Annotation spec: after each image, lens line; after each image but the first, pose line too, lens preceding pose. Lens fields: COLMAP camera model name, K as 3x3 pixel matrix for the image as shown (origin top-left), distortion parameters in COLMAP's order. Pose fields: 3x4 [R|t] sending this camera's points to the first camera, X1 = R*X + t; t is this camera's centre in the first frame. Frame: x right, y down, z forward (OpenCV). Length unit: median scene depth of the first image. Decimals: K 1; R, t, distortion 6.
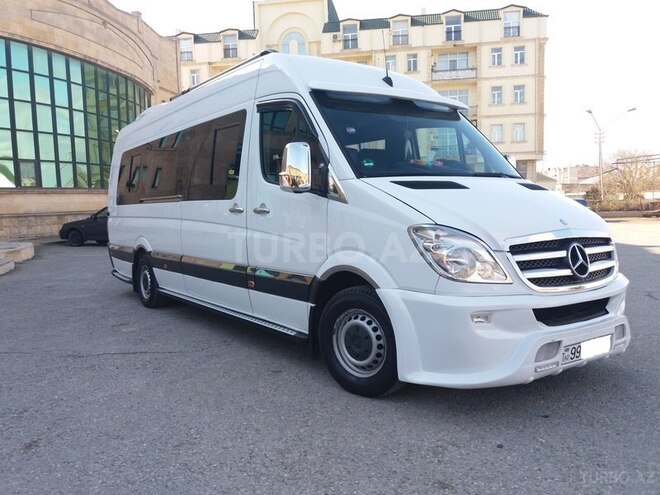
lens RADIAL K [[537.8, 0, 330.0], [0, 537.8, 247.5], [0, 0, 1]] dist [0.089013, -0.196648]
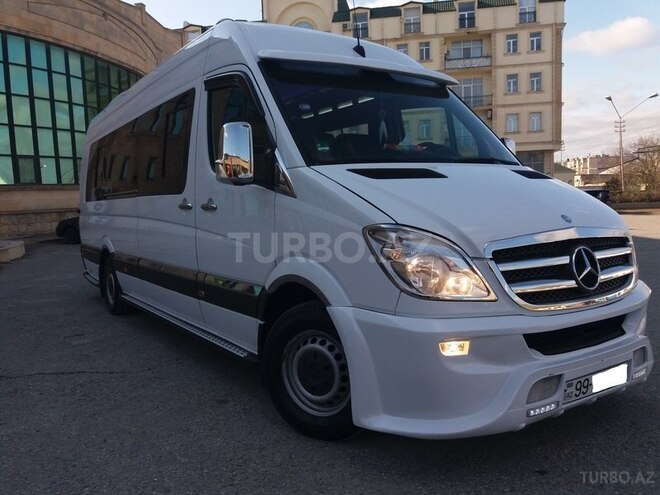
lens RADIAL K [[541.6, 0, 330.0], [0, 541.6, 247.5], [0, 0, 1]] dist [0.085571, -0.188153]
pose [[0.999567, -0.007730, -0.028403, 0.007774], [0.008031, 0.999912, 0.010518, -0.001139], [0.028319, -0.010742, 0.999541, 0.014167]]
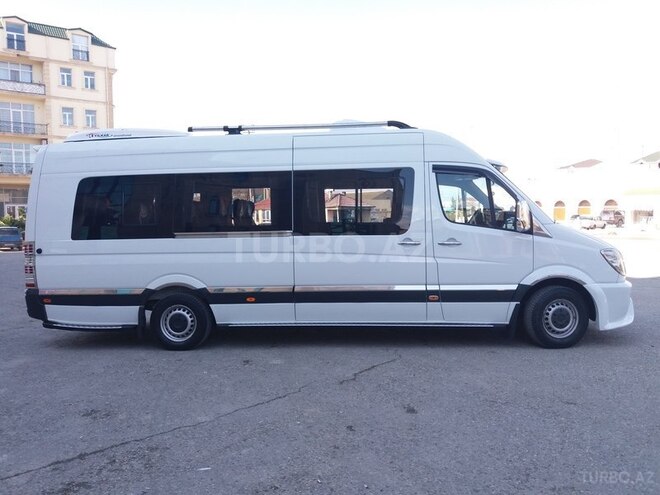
lens RADIAL K [[547.6, 0, 332.6], [0, 547.6, 234.4], [0, 0, 1]] dist [-0.003641, 0.000703]
pose [[0.656487, -0.010447, 0.754265, -0.119980], [0.060817, 0.997382, -0.039119, -0.005021], [-0.751882, 0.071553, 0.655404, 0.025335]]
